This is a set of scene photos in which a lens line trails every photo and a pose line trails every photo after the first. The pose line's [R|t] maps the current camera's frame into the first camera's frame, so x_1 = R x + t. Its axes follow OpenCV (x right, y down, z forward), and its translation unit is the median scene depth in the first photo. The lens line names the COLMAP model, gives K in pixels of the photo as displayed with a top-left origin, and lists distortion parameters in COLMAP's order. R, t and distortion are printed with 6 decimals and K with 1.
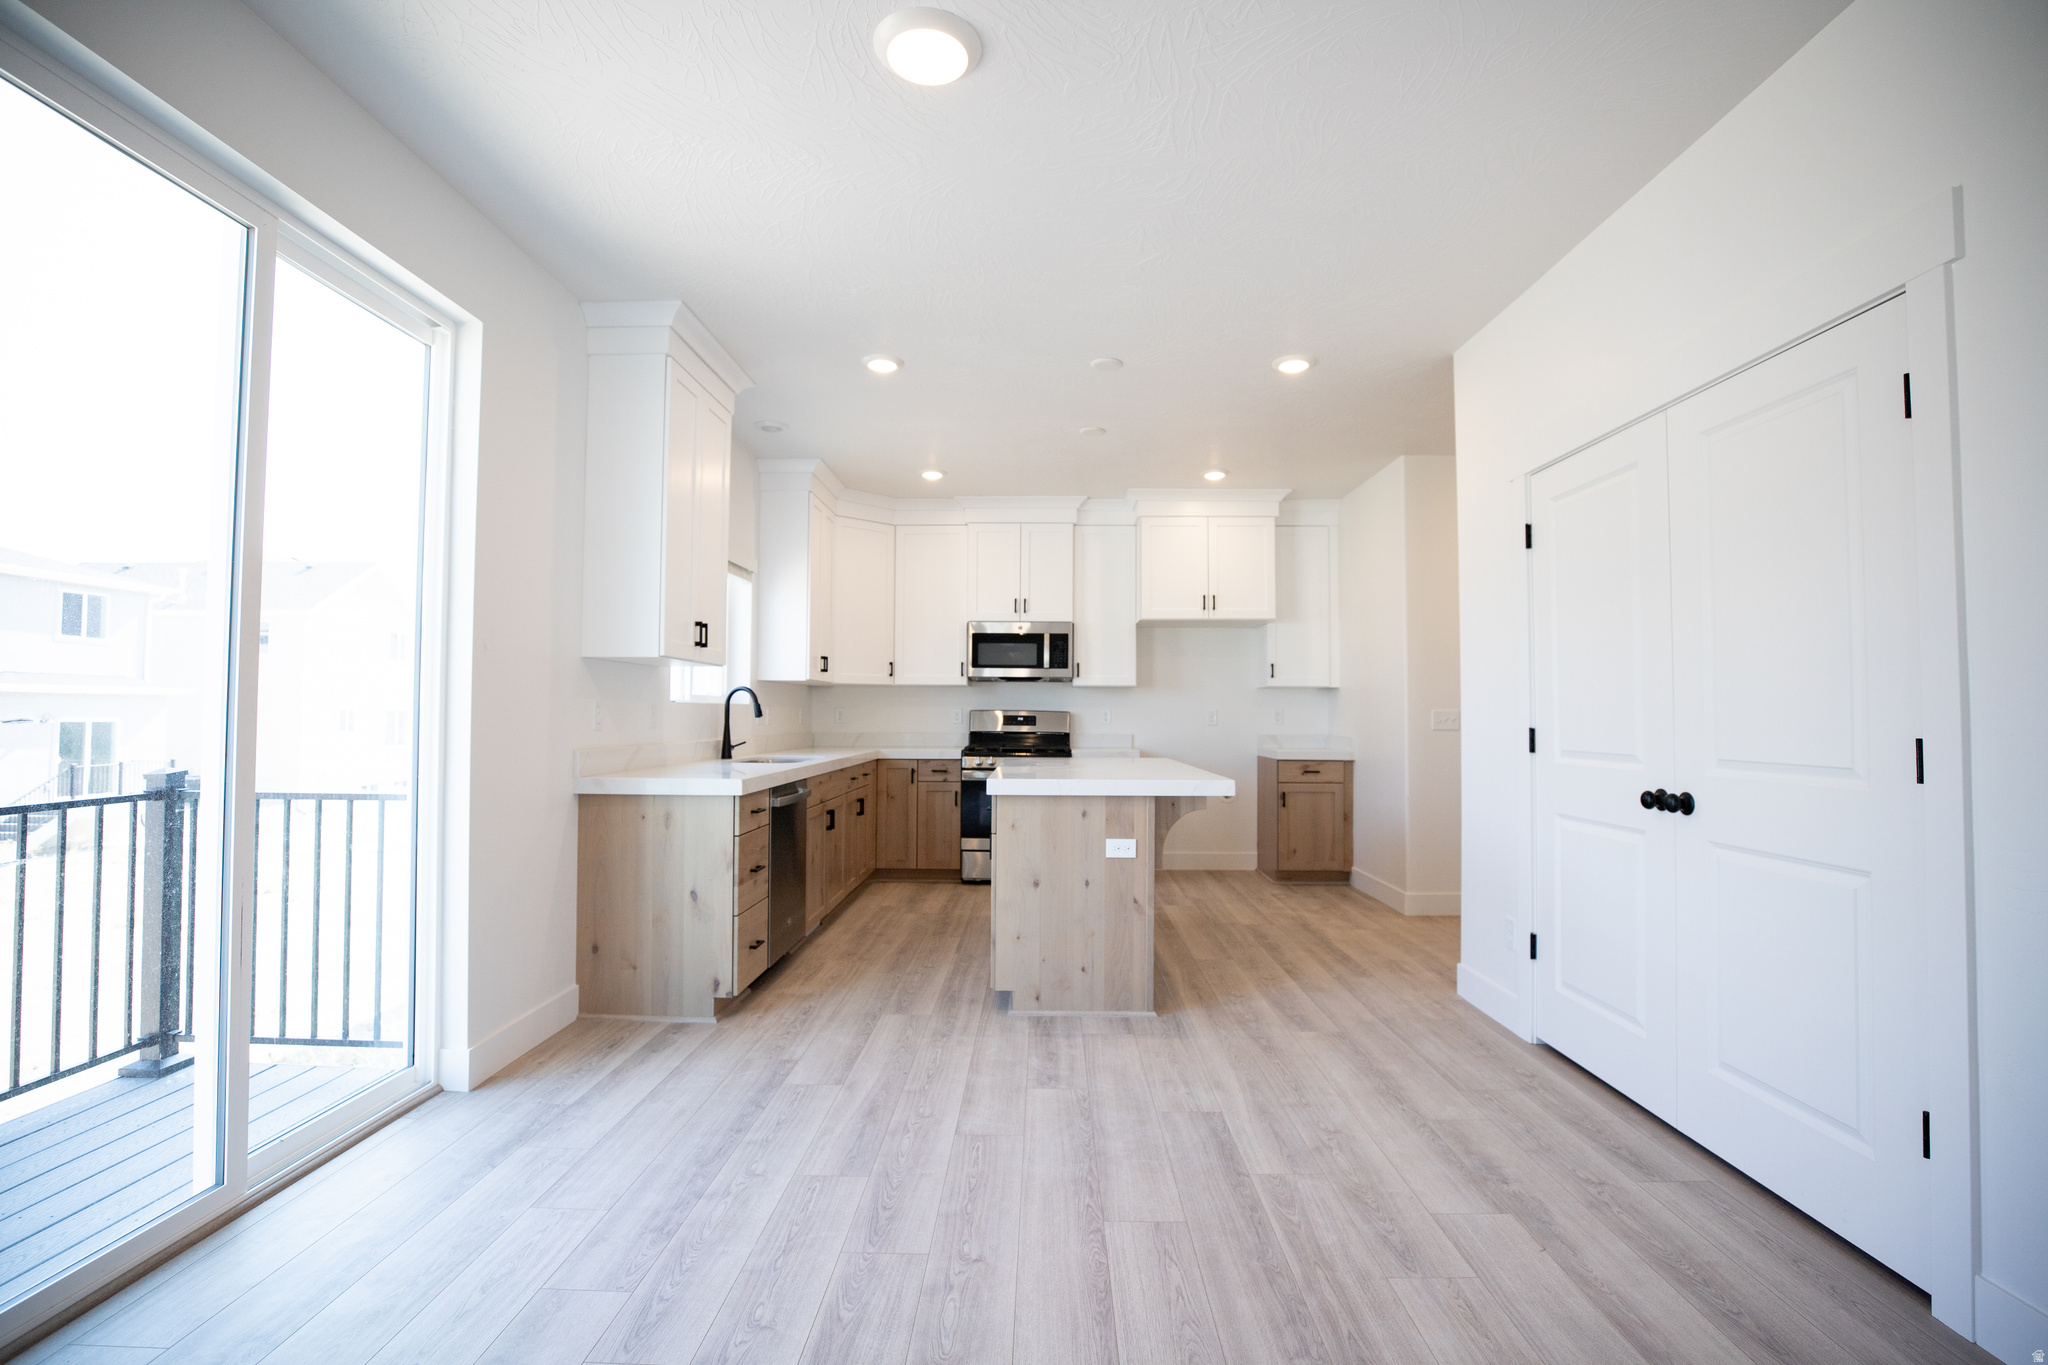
lens RADIAL K [[922.3, 0, 1023.7], [0, 922.3, 687.3], [0, 0, 1]] dist [-0.027802, -0.000413]
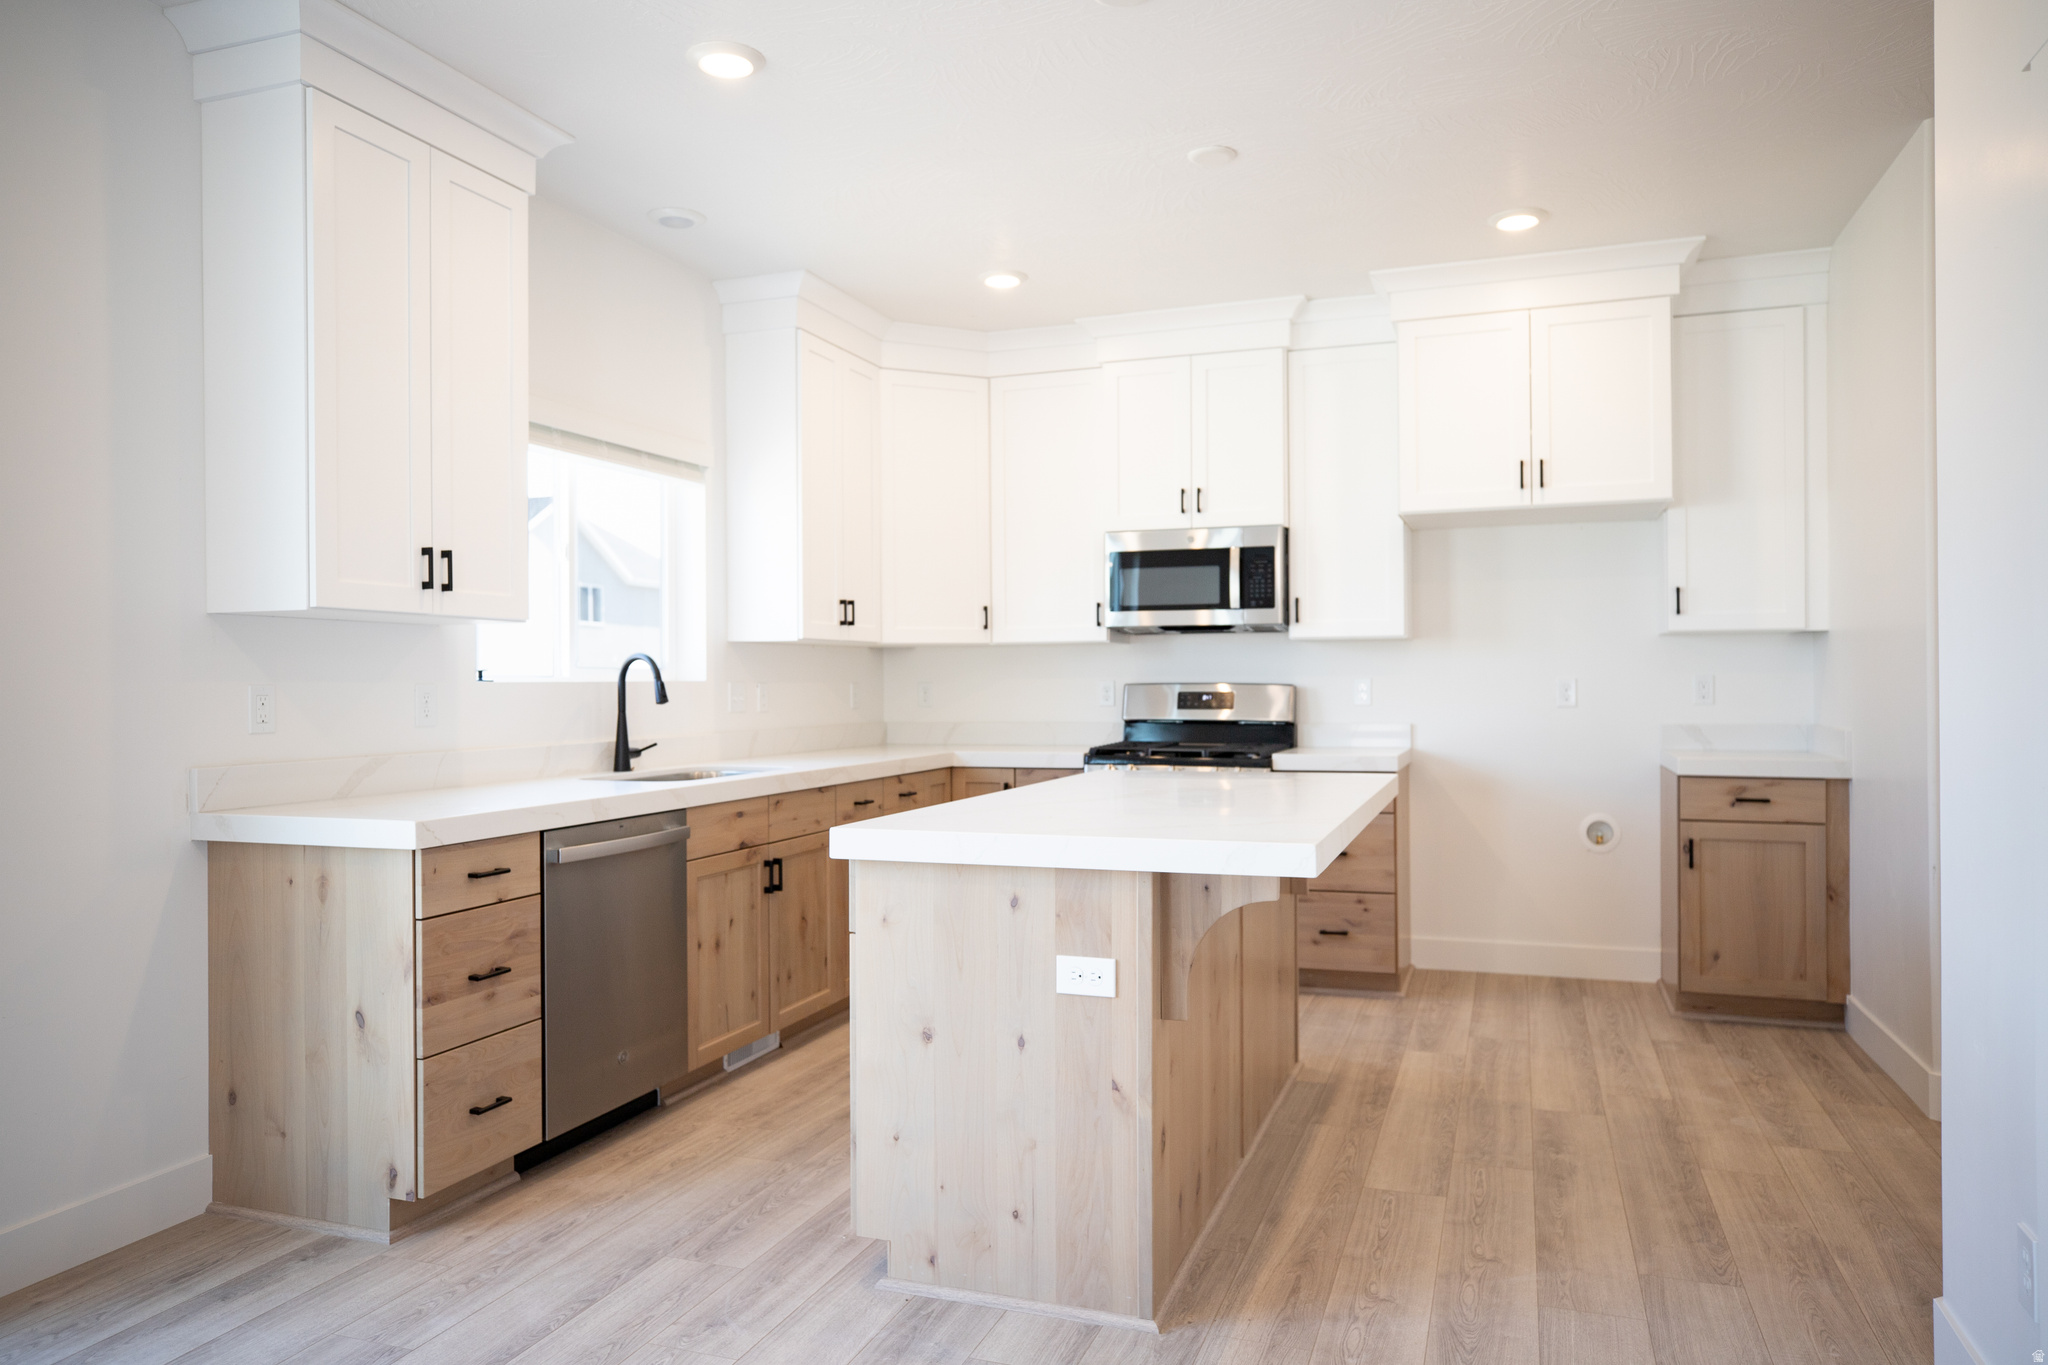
lens RADIAL K [[1350.6, 0, 1023.5], [0, 1350.6, 682.4], [0, 0, 1]] dist [0.004523, 0.003806]
pose [[0.948926, -0.011348, -0.315295, 0.248417], [0.020588, 0.999450, 0.025992, 0.000335], [0.314827, -0.031156, 0.948638, 0.261169]]
